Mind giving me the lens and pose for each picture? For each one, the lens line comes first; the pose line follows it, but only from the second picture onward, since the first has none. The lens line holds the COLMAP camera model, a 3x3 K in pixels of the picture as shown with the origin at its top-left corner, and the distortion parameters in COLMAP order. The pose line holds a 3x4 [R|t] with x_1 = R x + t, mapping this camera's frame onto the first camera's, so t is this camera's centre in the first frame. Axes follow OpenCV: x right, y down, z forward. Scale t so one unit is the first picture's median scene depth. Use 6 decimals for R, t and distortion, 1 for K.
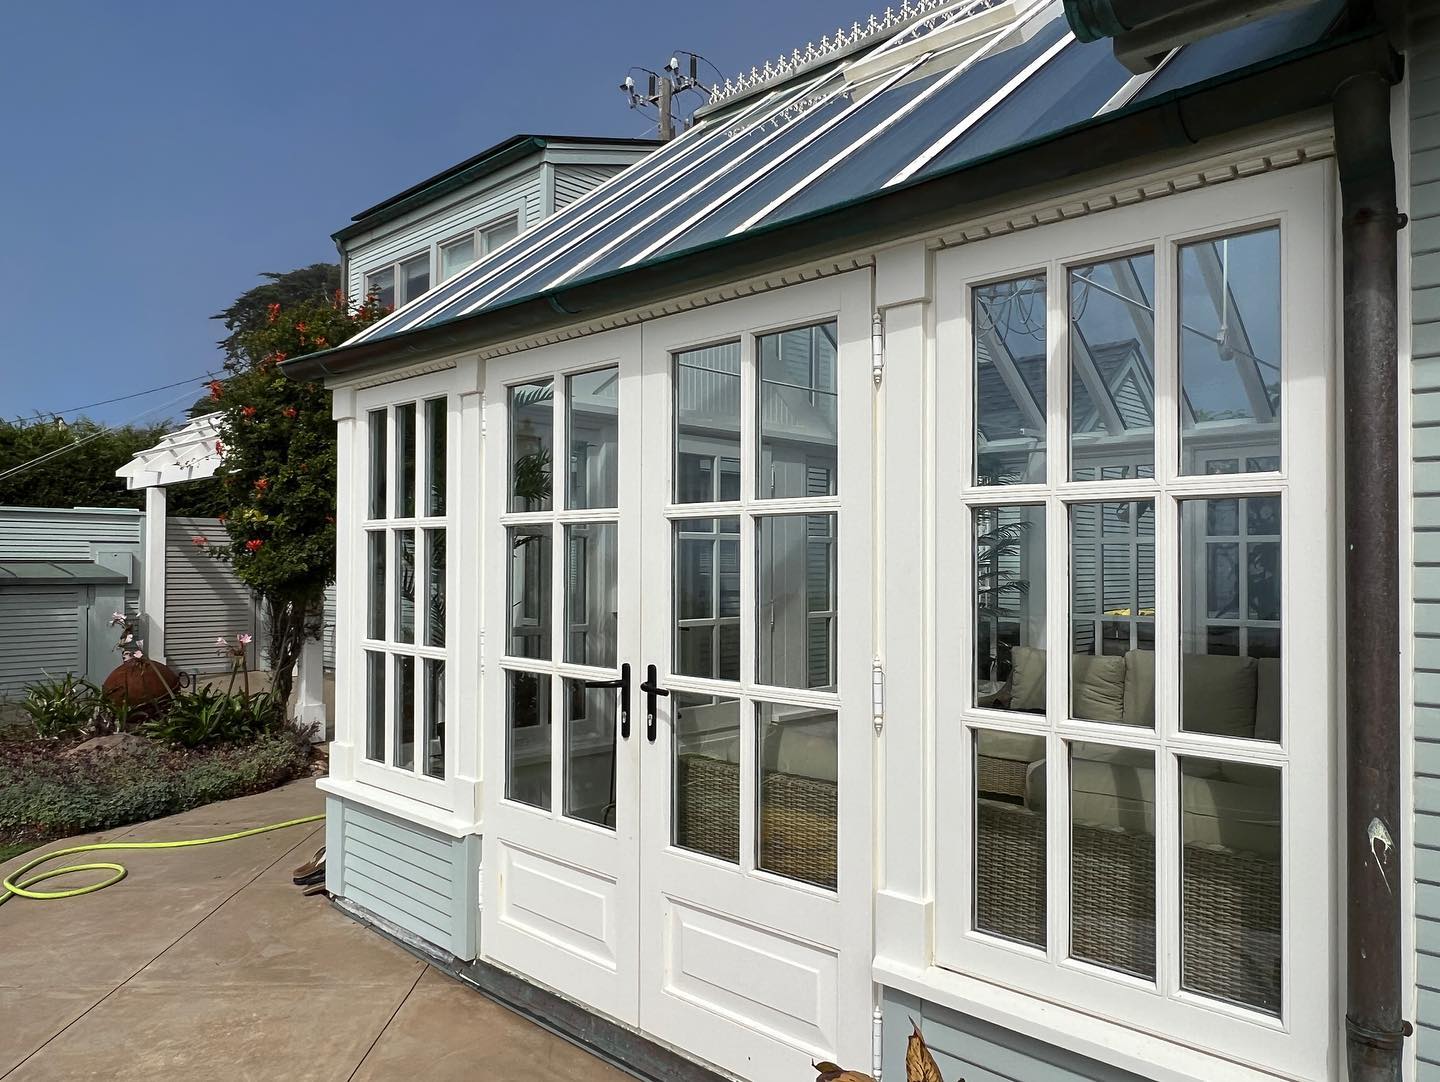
lens RADIAL K [[1005.8, 0, 721.8], [0, 1005.8, 544.9], [0, 0, 1]] dist [0.002825, -0.001156]
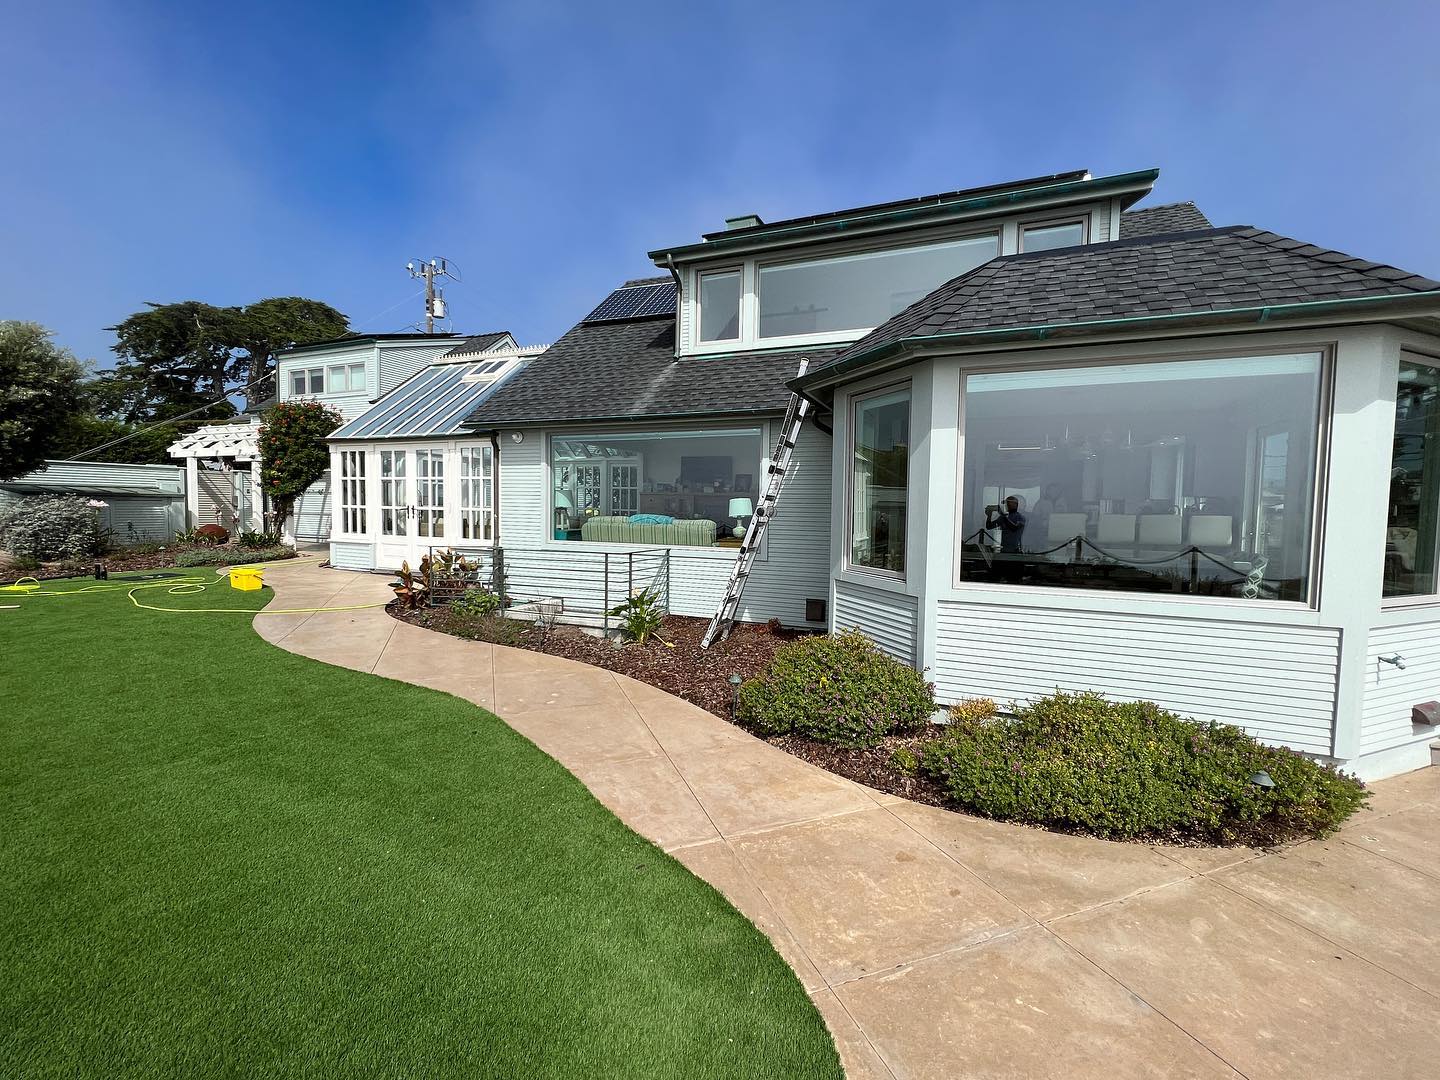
lens RADIAL K [[582.5, 0, 705.3], [0, 582.5, 544.0], [0, 0, 1]] dist [-0.001968, -0.000028]
pose [[0.934797, -0.011023, 0.355011, 0.215343], [-0.019832, 0.996339, 0.083158, 0.022456], [-0.354628, -0.084776, 0.931156, -1.893275]]
